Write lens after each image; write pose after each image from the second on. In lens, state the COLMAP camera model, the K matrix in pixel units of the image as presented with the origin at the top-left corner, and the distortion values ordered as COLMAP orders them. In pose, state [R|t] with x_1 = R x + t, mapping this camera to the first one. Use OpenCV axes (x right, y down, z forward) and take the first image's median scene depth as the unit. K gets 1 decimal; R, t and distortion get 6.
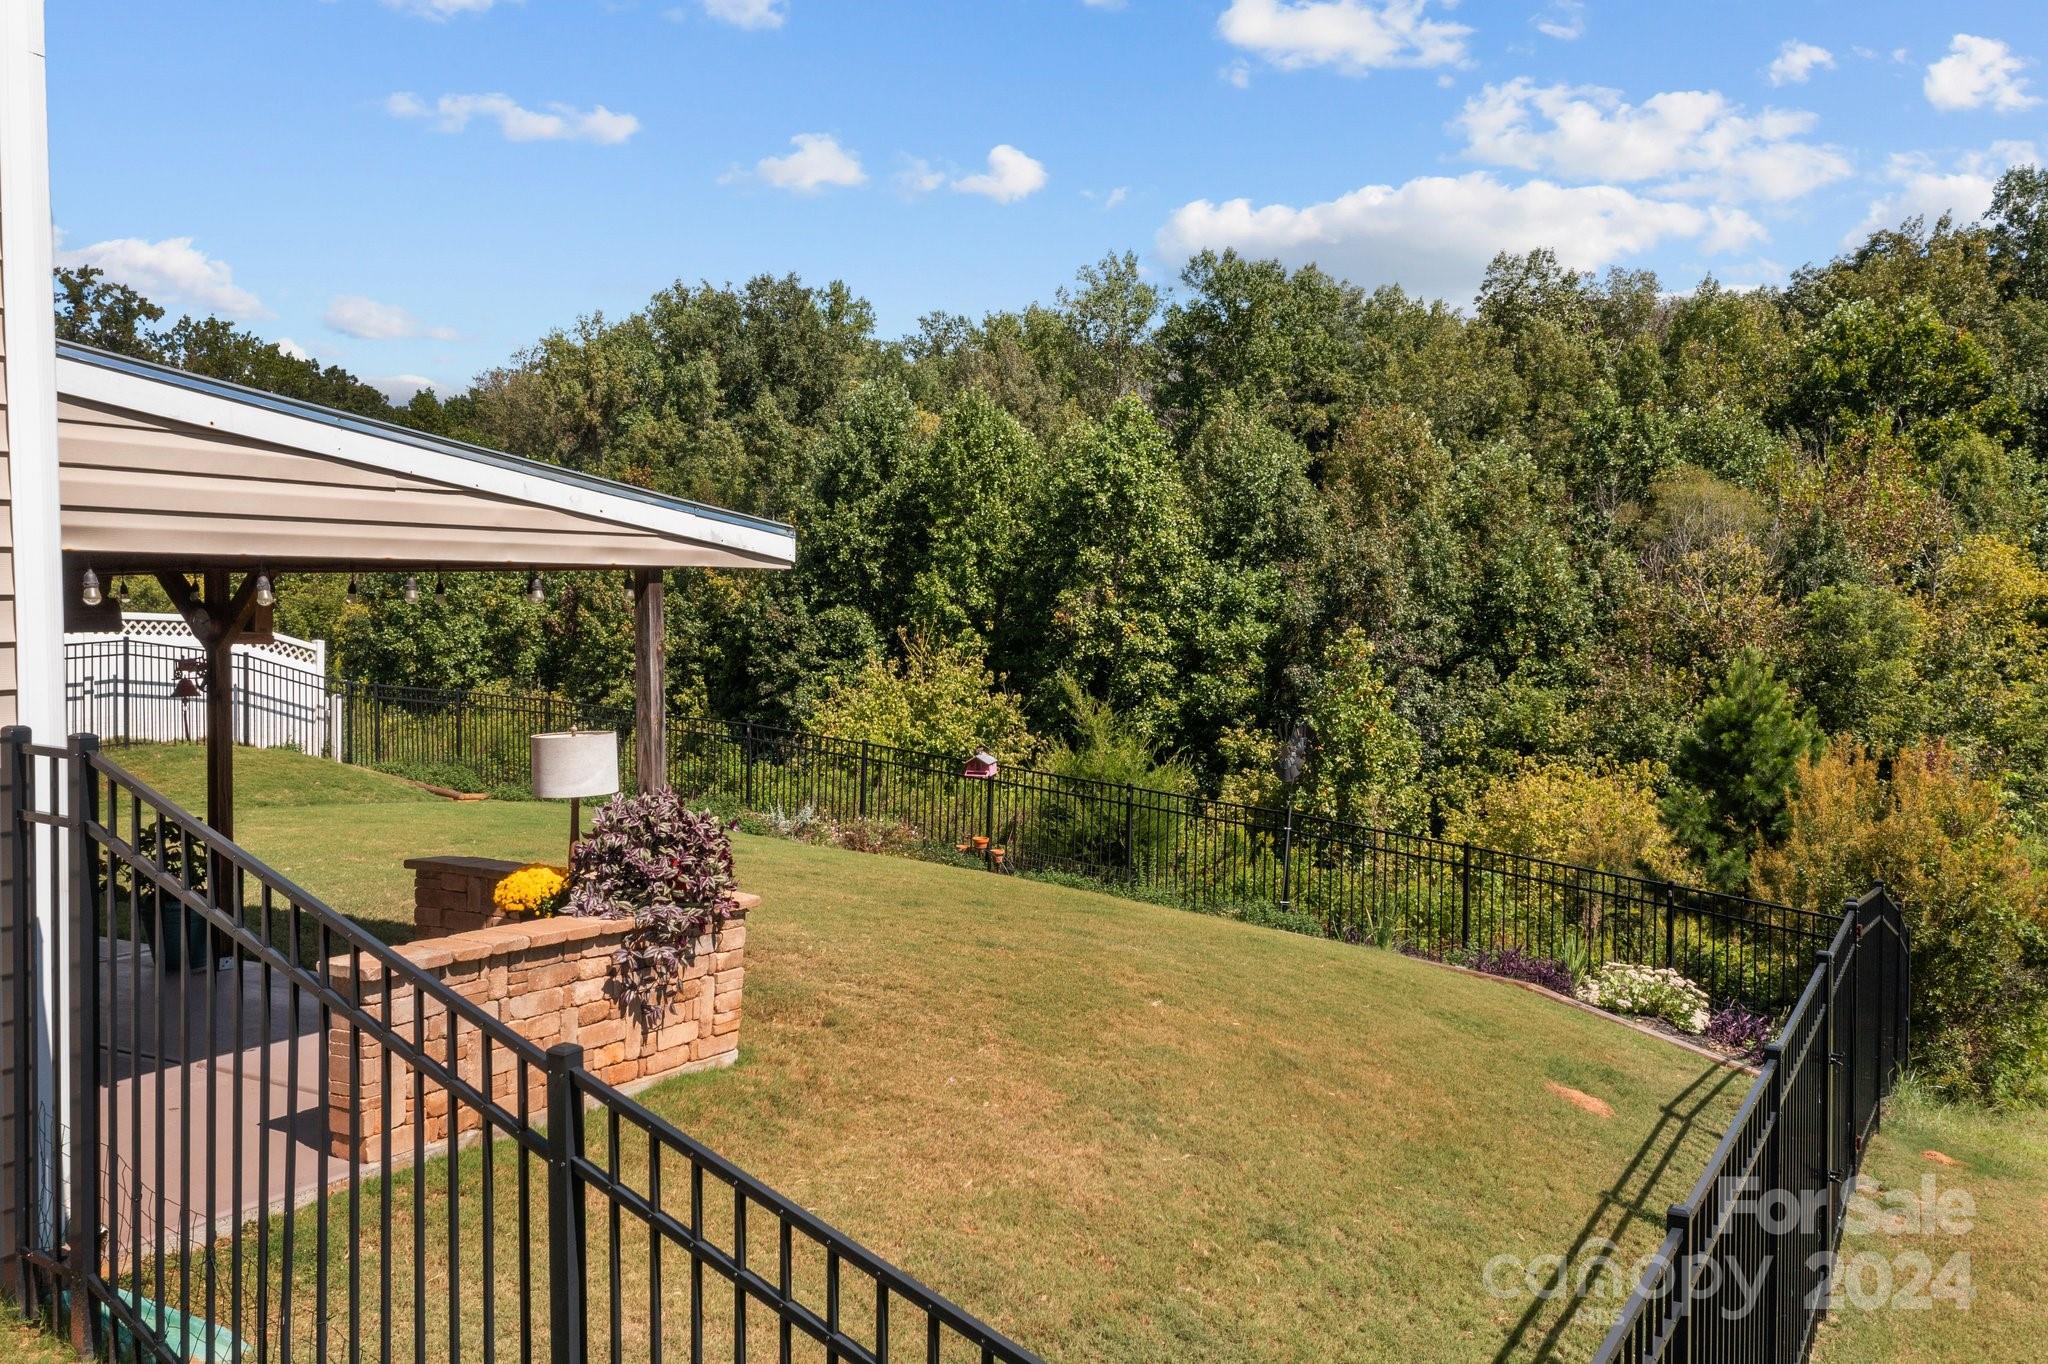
lens RADIAL K [[1648.9, 0, 1024.0], [0, 1648.9, 682.0], [0, 0, 1]] dist [-0.001268, 0.002315]
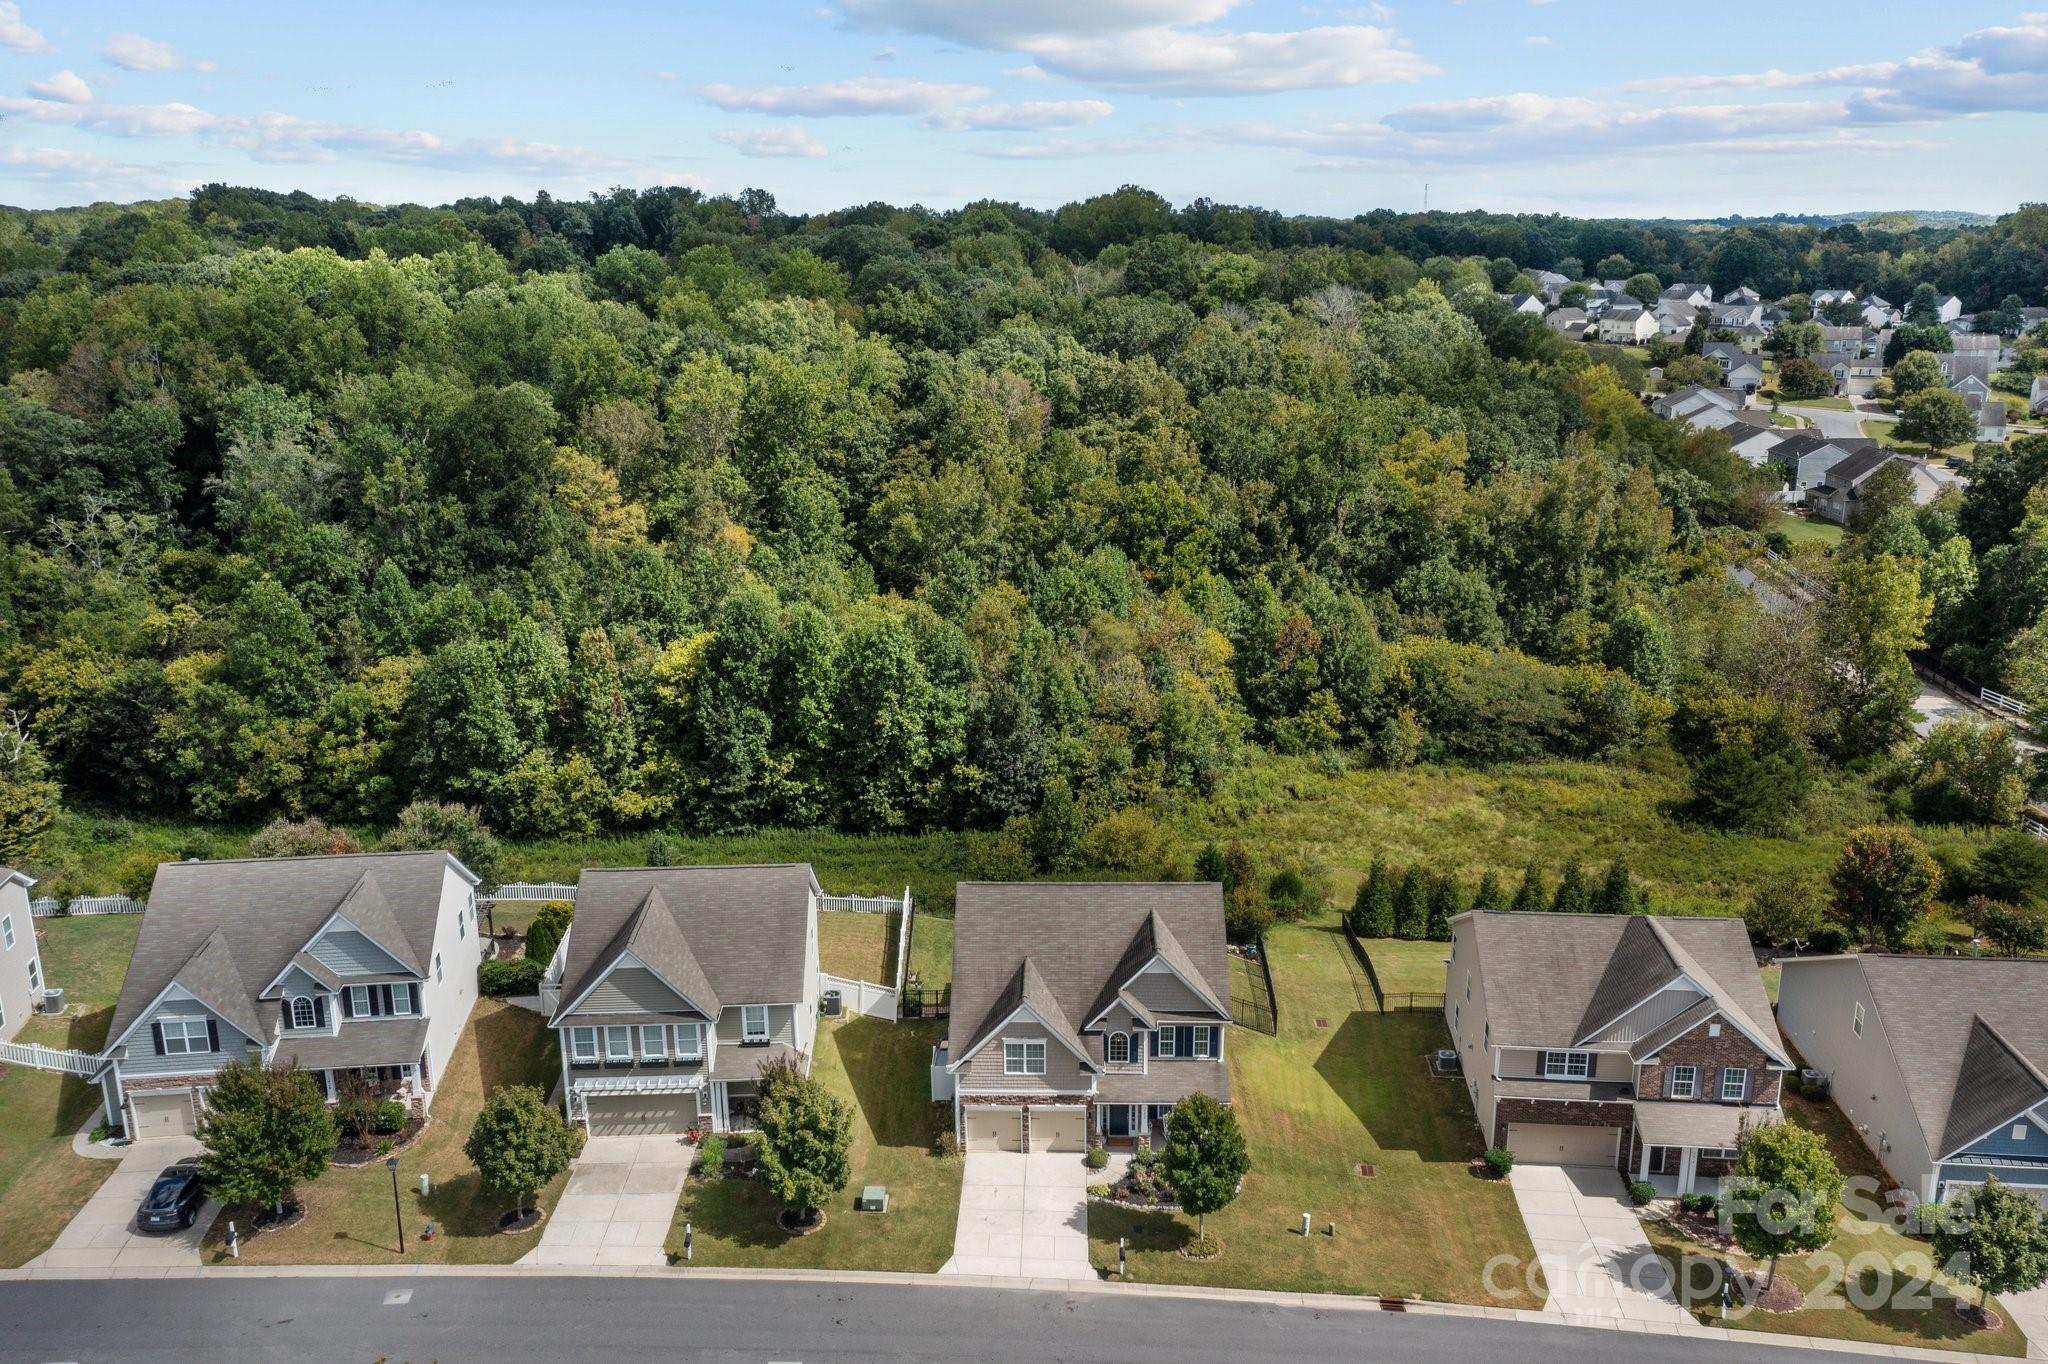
lens RADIAL K [[1648.9, 0, 1024.0], [0, 1648.9, 682.0], [0, 0, 1]] dist [-0.001268, 0.002315]
pose [[0.885390, -0.124333, 0.447912, -0.761436], [0.021460, 0.973471, 0.227801, -0.566493], [-0.464353, -0.192080, 0.864570, -0.997933]]
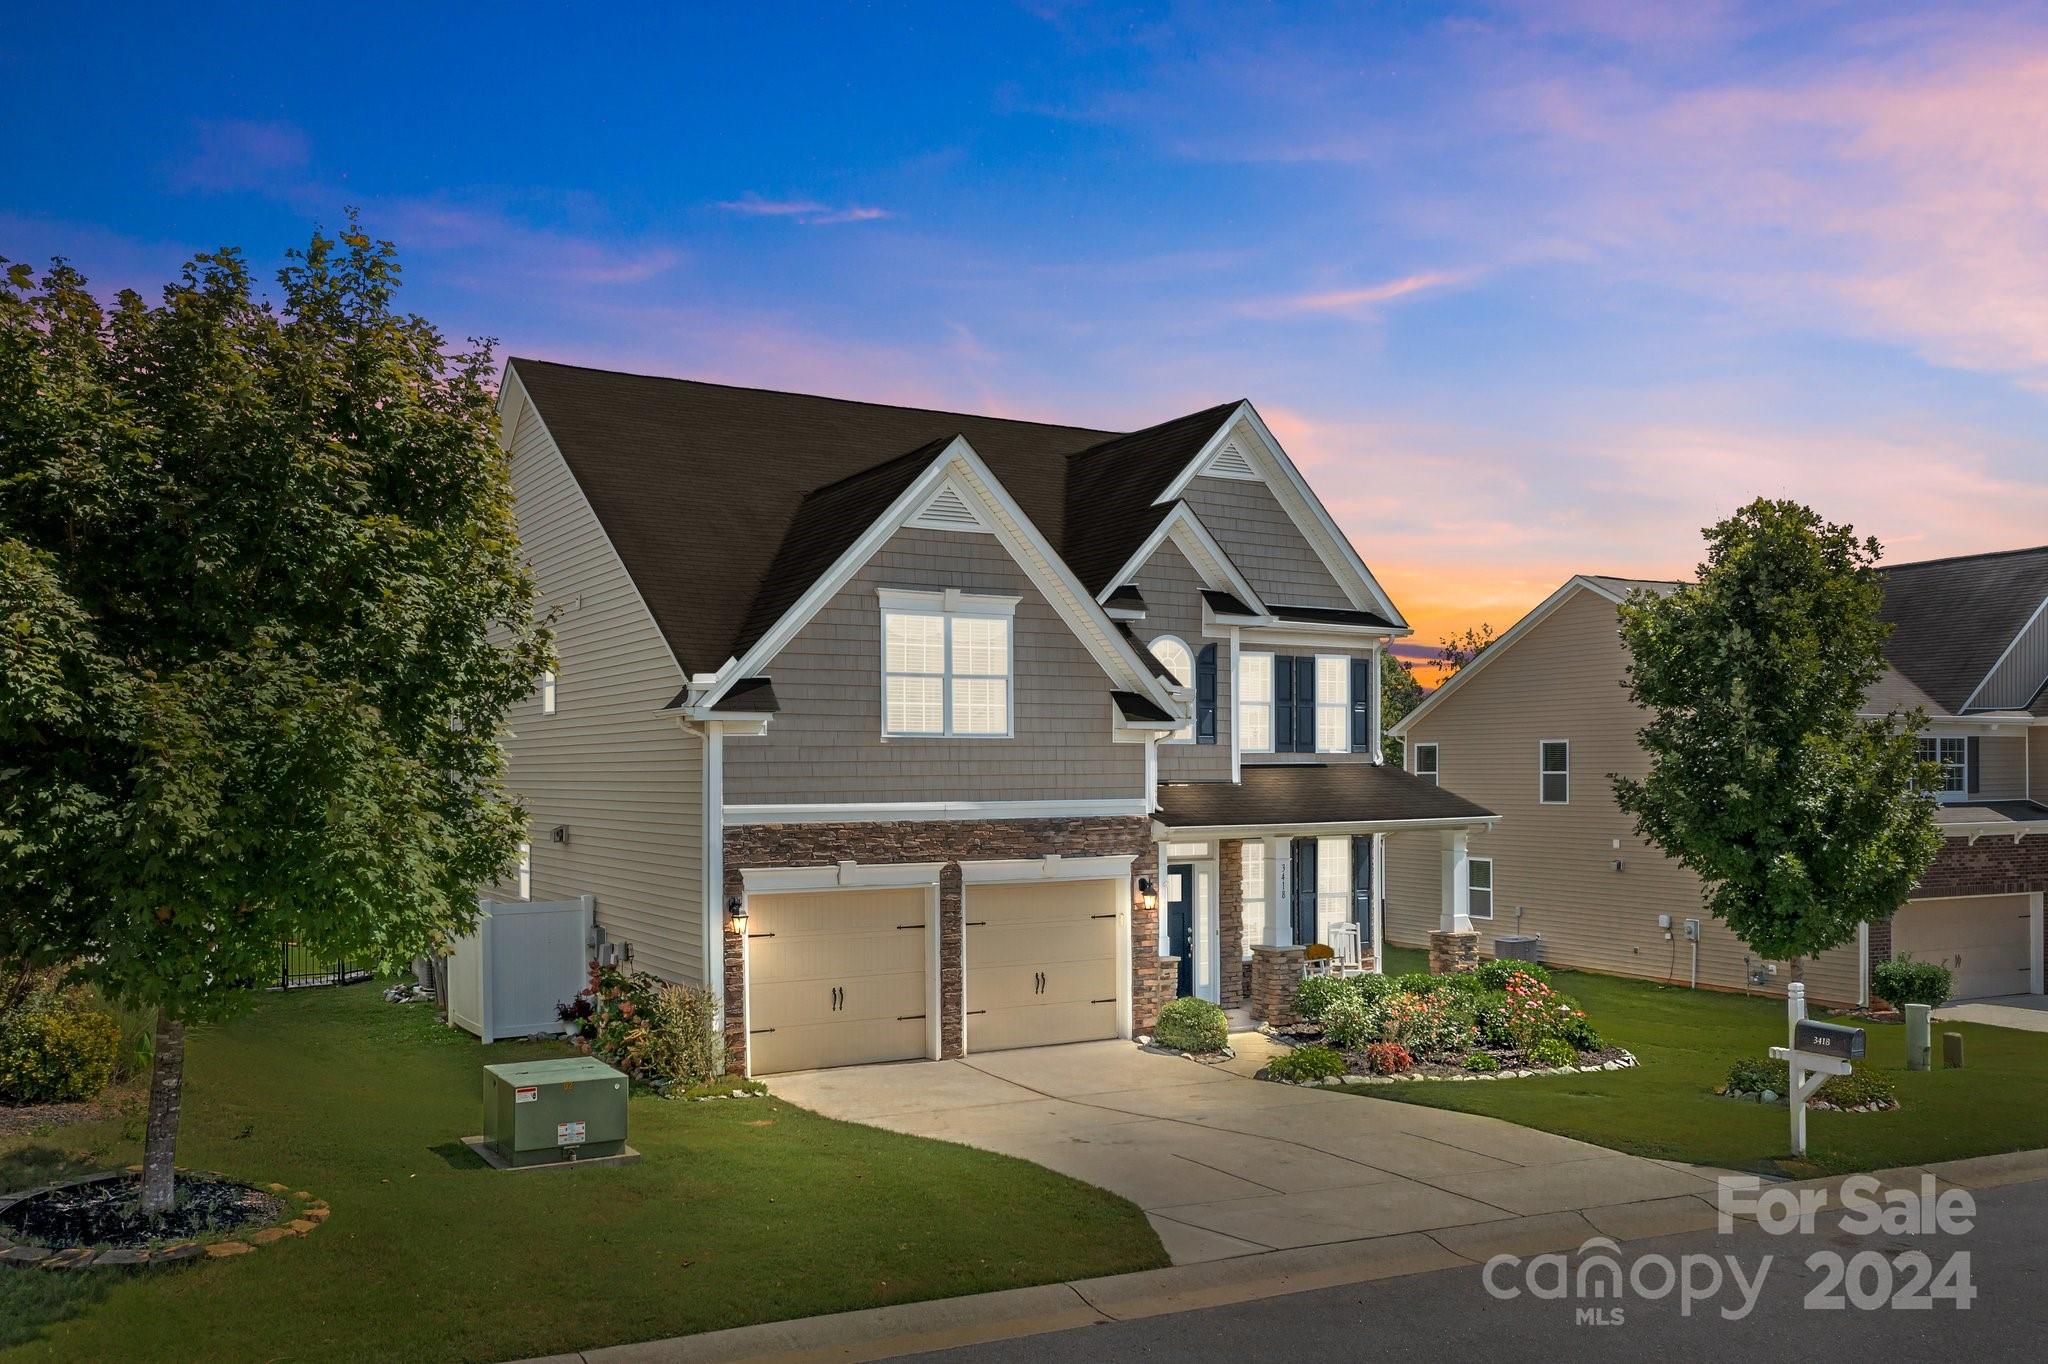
lens RADIAL K [[1679.5, 0, 1025.7], [0, 1679.5, 780.7], [0, 0, 1]] dist [-0.002703, -0.000529]
pose [[0.492723, -0.002748, 0.870182, -0.552646], [0.041527, 0.998930, -0.020360, -0.014999], [-0.869195, 0.046168, 0.492310, -0.218152]]
